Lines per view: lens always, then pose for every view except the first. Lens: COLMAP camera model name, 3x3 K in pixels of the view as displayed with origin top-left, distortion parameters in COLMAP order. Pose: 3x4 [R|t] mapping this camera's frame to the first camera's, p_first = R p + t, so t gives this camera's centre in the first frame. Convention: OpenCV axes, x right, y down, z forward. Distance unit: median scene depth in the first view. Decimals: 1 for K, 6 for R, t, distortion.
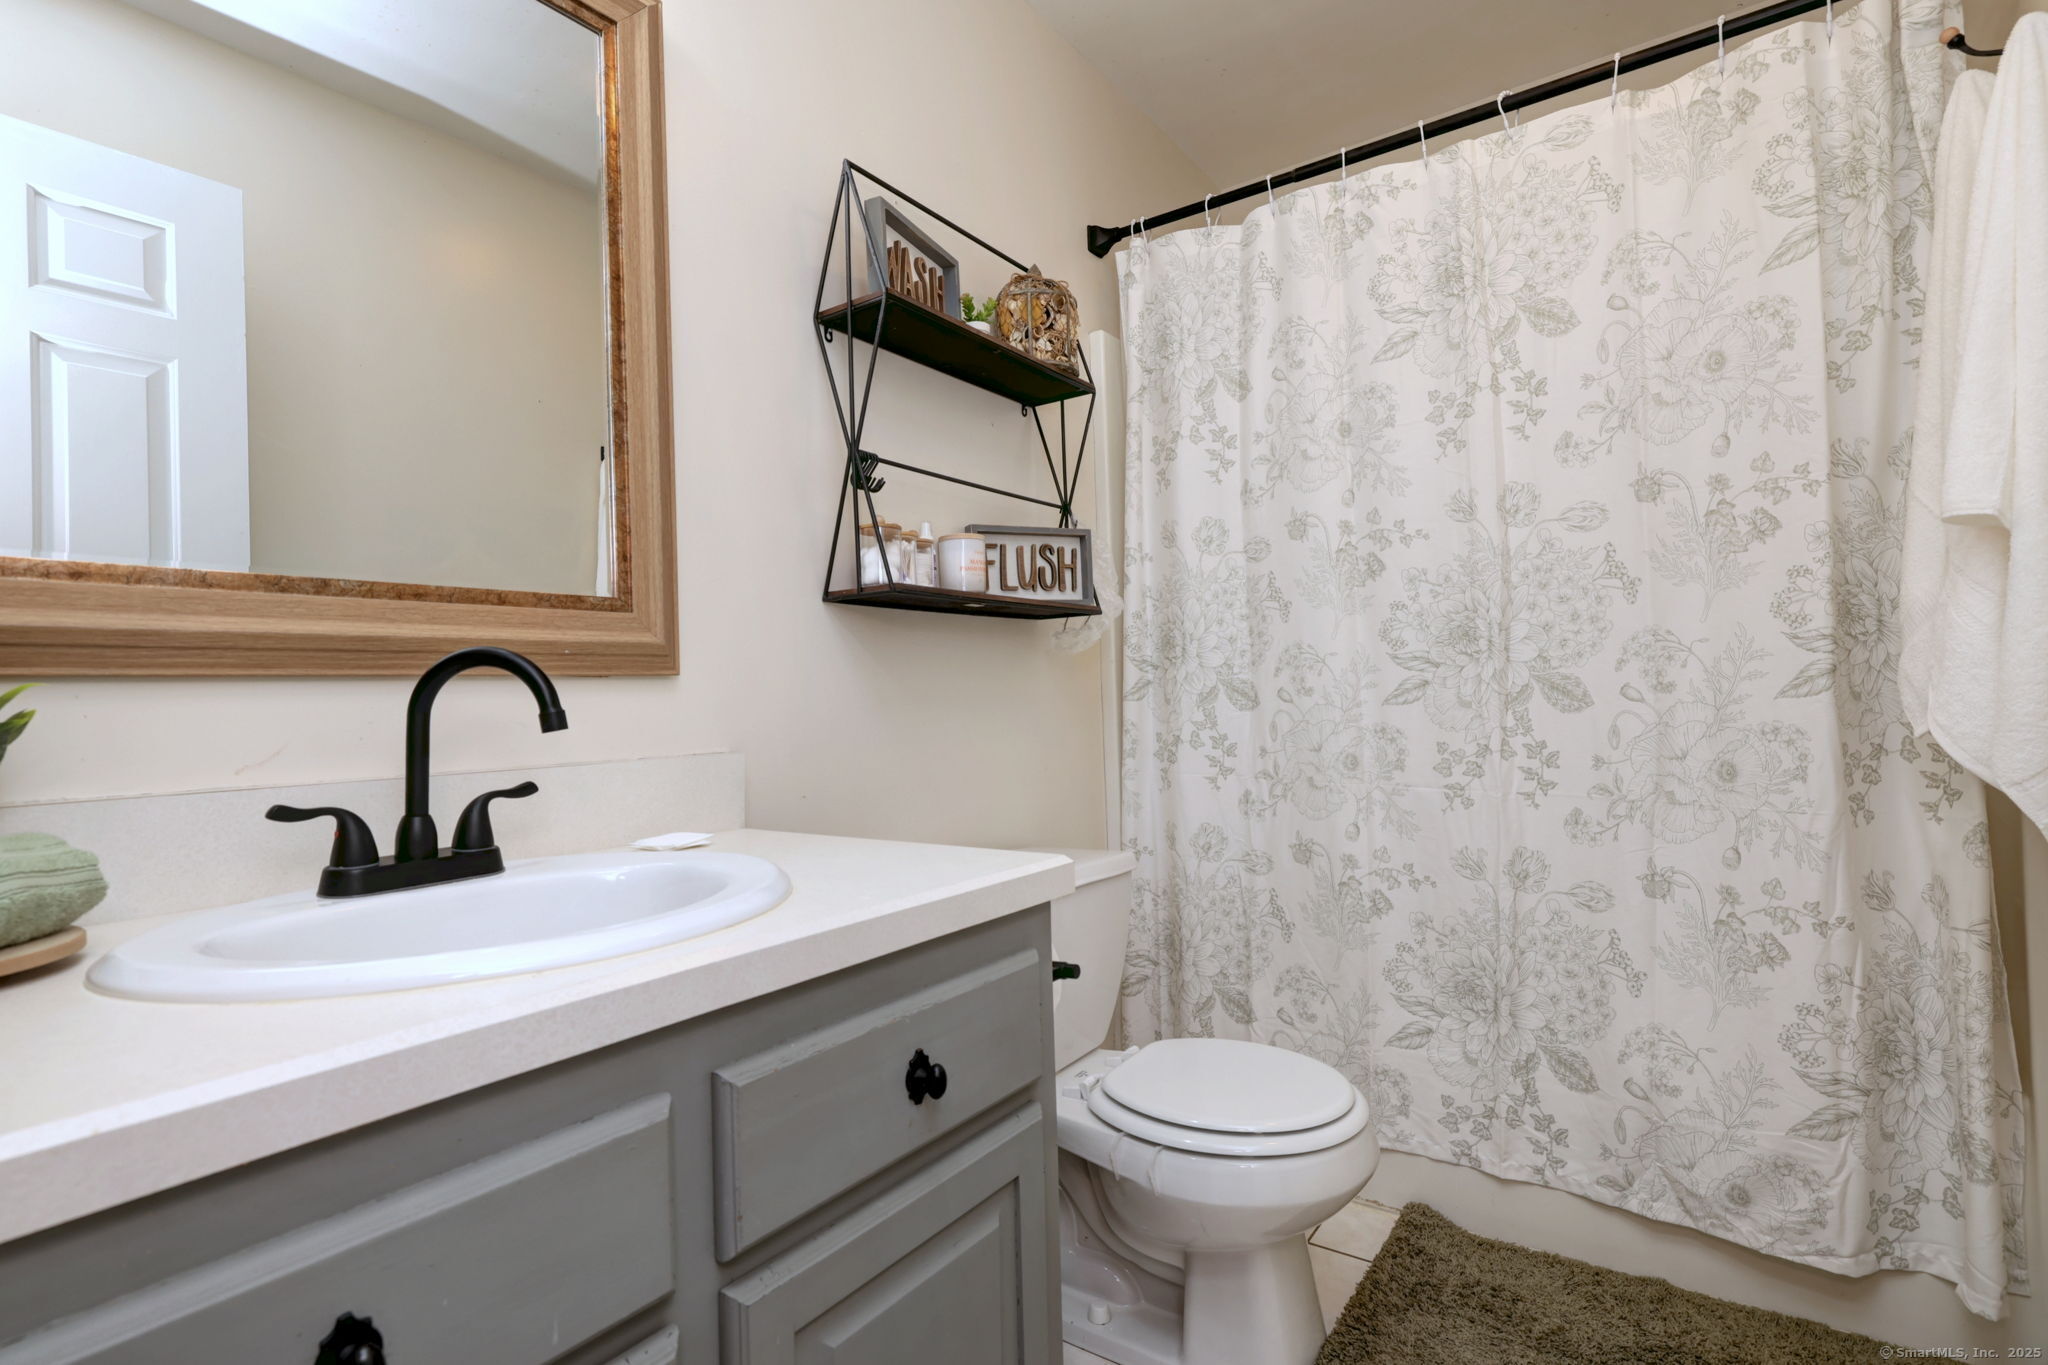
lens RADIAL K [[997.0, 0, 1023.7], [0, 997.0, 685.8], [0, 0, 1]] dist [-0.004653, -0.000088]
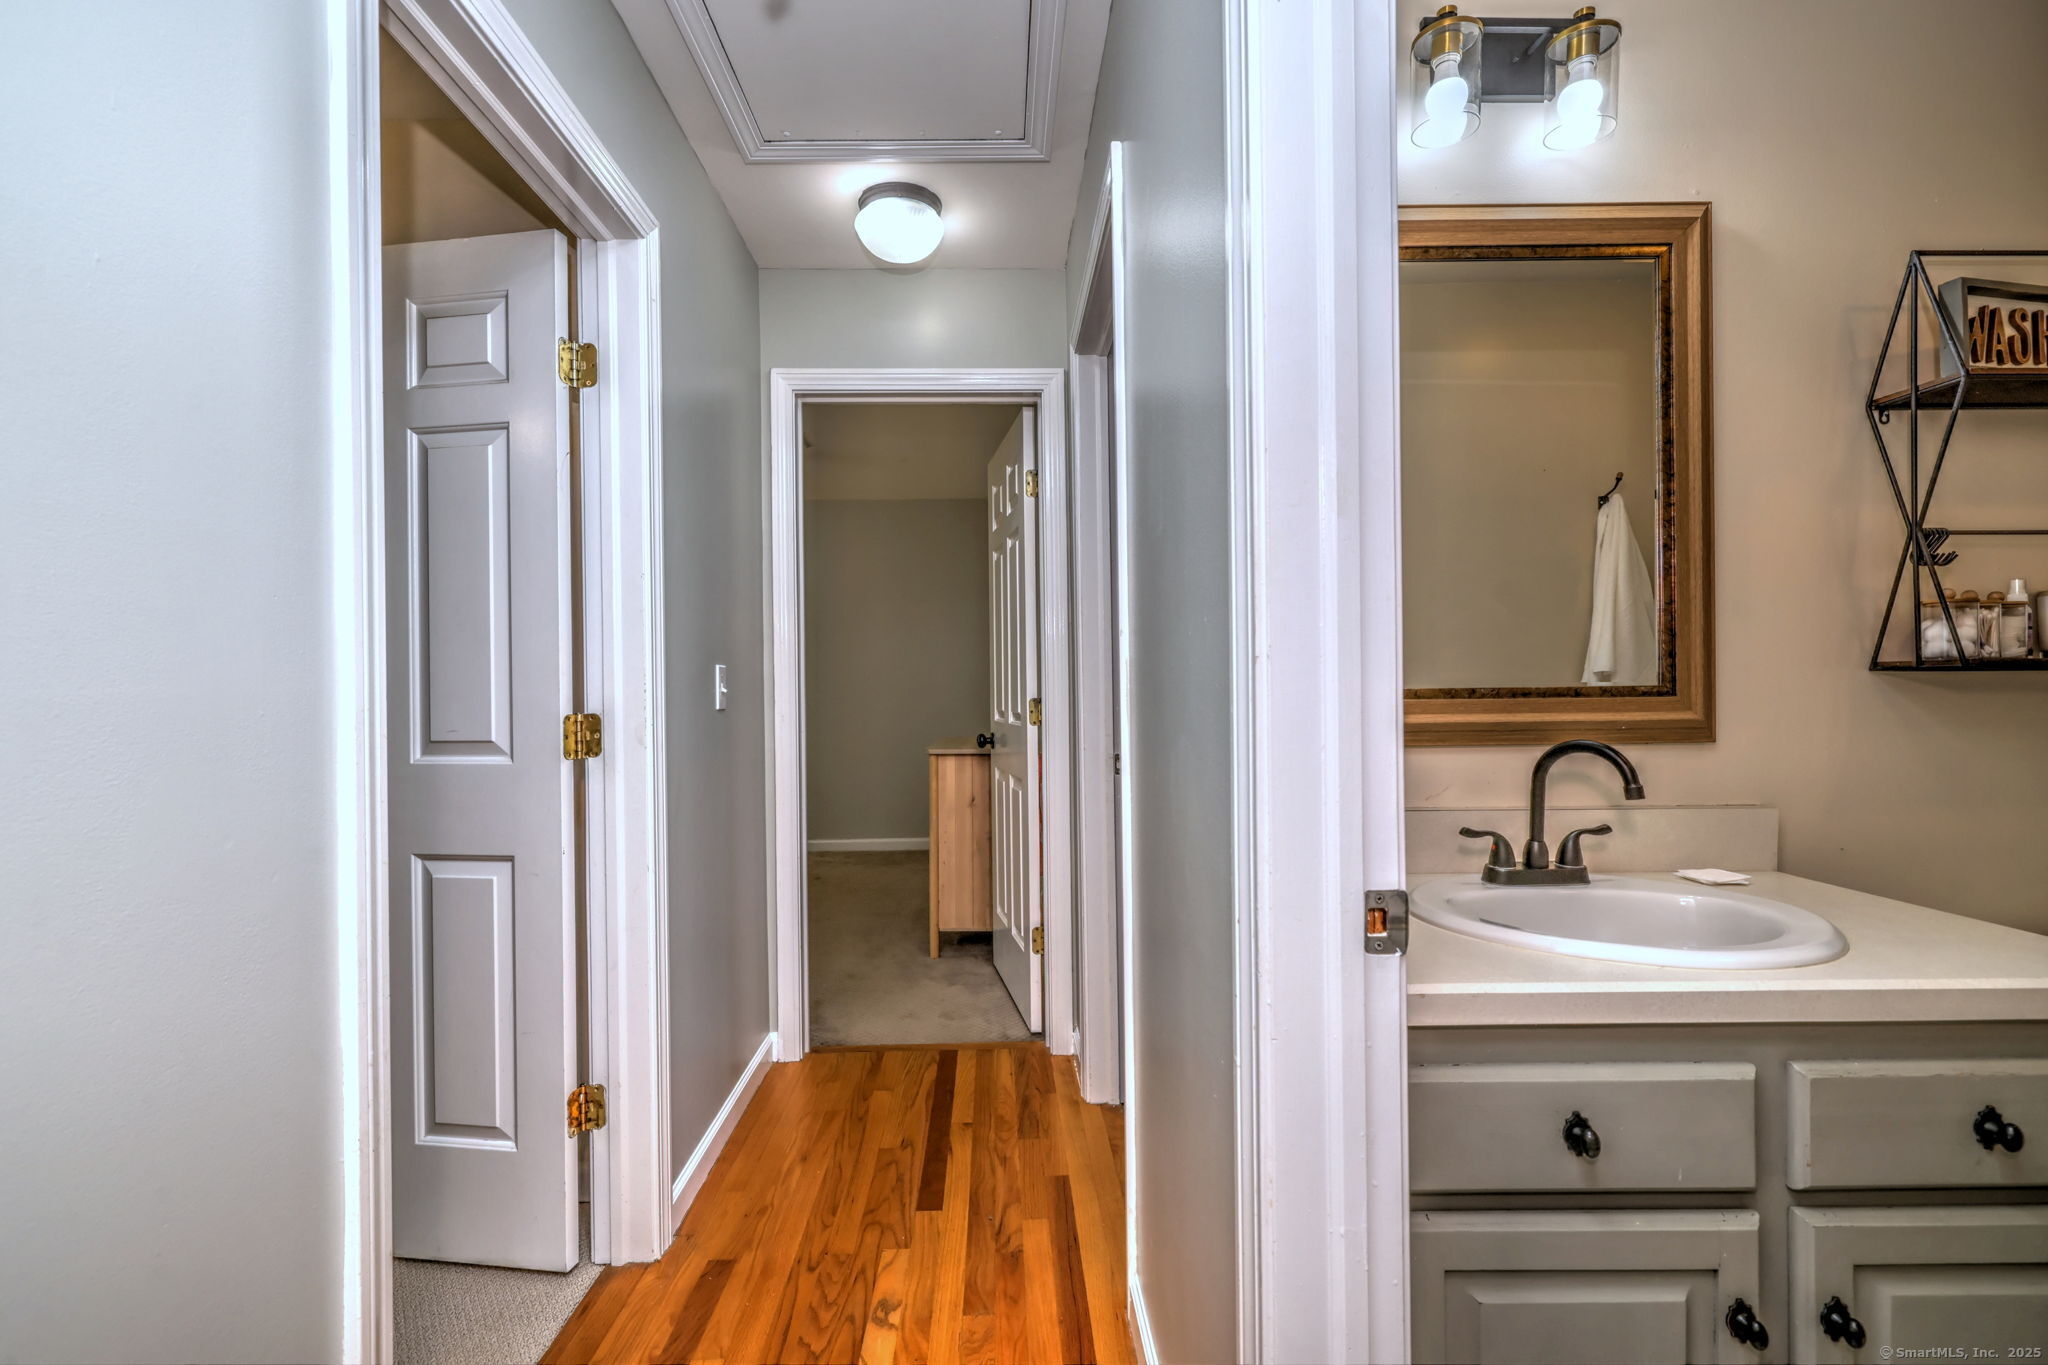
lens RADIAL K [[895.1, 0, 1011.9], [0, 895.1, 688.6], [0, 0, 1]] dist [0.004605, 0.000632]
pose [[0.591856, 0.024463, -0.805673, 0.041771], [0.000871, 0.999519, 0.030989, -0.119223], [0.806044, -0.019043, 0.591550, -0.401268]]
